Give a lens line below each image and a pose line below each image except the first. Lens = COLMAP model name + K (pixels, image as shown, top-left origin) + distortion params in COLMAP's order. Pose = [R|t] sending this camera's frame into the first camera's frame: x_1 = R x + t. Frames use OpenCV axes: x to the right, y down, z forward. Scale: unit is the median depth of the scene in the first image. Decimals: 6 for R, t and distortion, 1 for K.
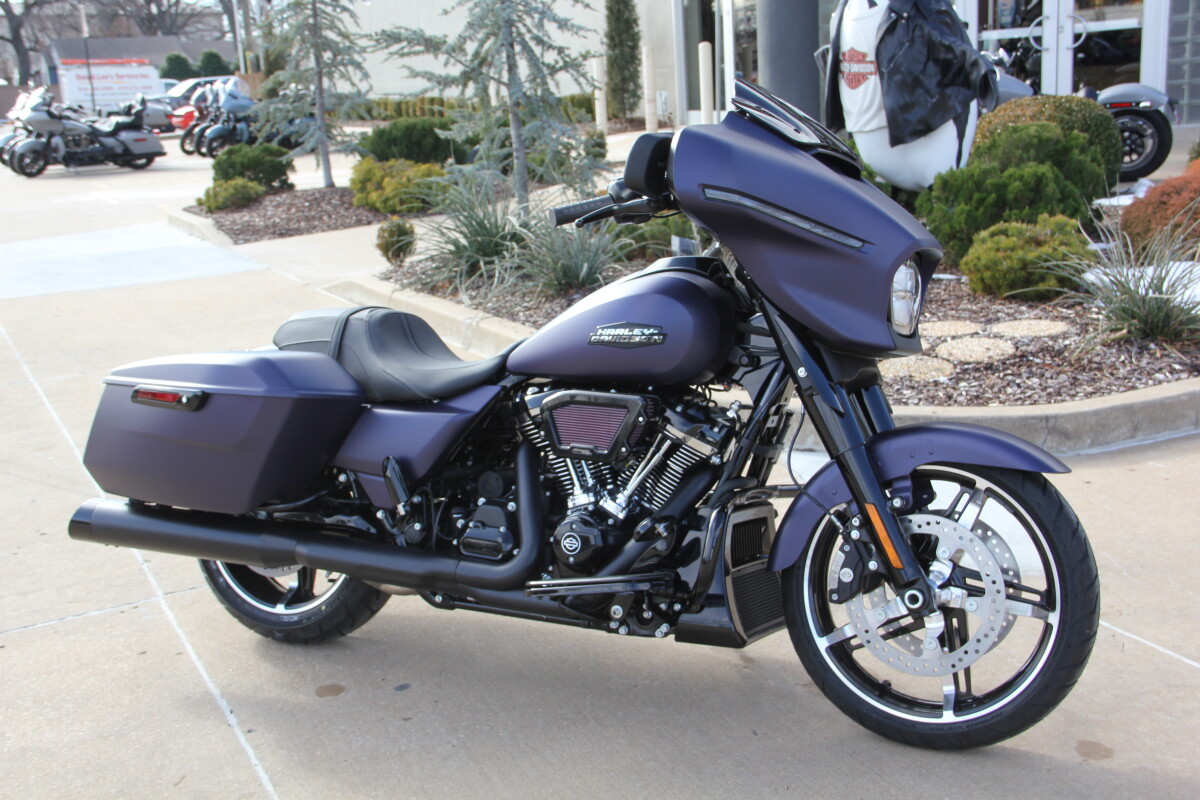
lens RADIAL K [[1476.6, 0, 600.0], [0, 1476.6, 400.0], [0, 0, 1]] dist [-0.006112, 0.345400]
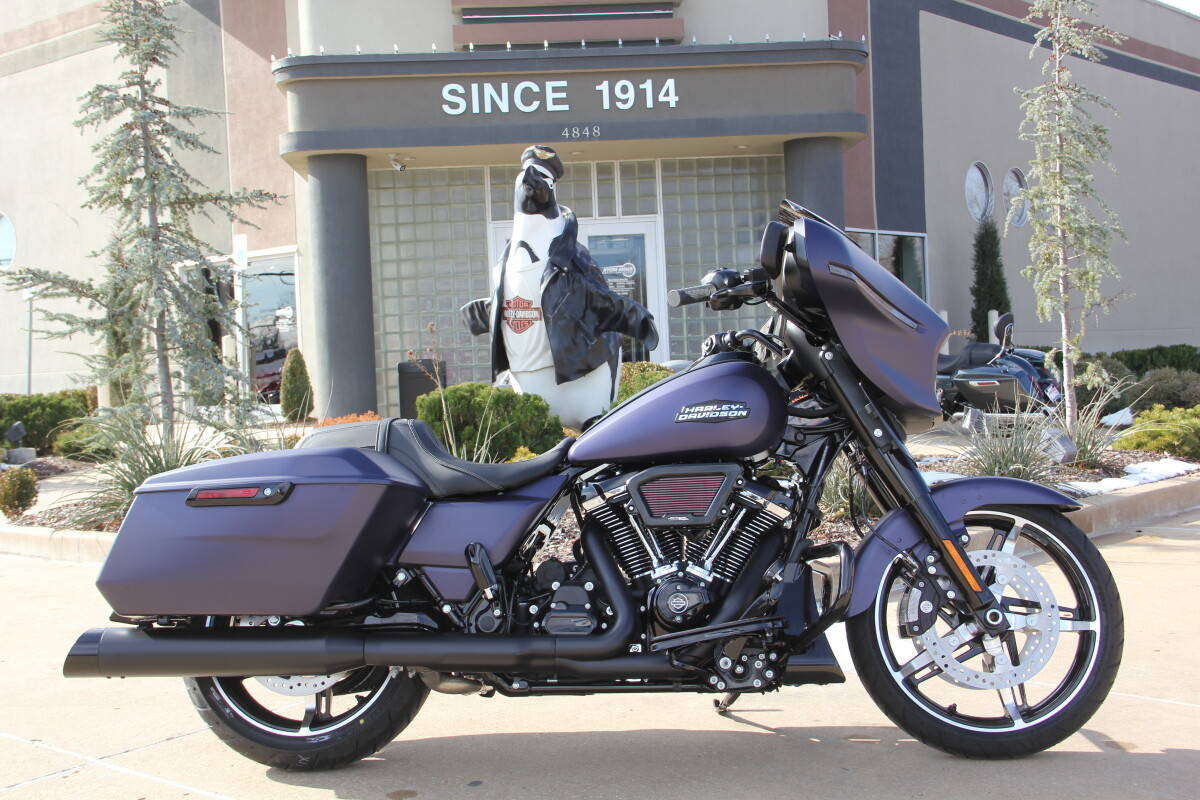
lens RADIAL K [[1476.6, 0, 600.0], [0, 1476.6, 400.0], [0, 0, 1]] dist [-0.006112, 0.345400]
pose [[0.922597, 0.010705, 0.385617, -0.417510], [0.075048, 0.975535, -0.206636, 0.145880], [-0.378395, 0.219581, 0.899223, 0.017035]]
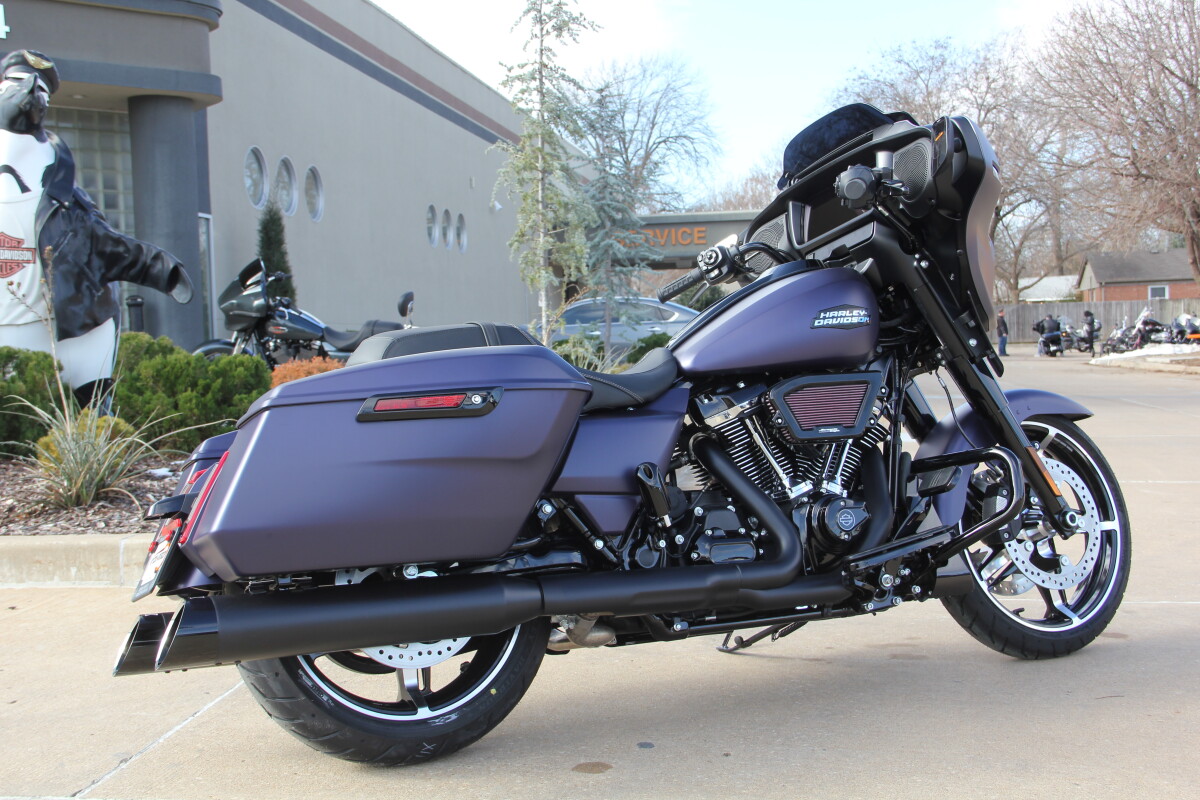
lens RADIAL K [[1471.7, 0, 612.2], [0, 1471.7, 404.2], [0, 0, 1]] dist [0.003352, 0.356435]
pose [[0.561754, 0.006788, 0.827276, -0.795340], [0.179046, 0.975270, -0.129582, 0.103658], [-0.807697, 0.220914, 0.546647, 0.483274]]
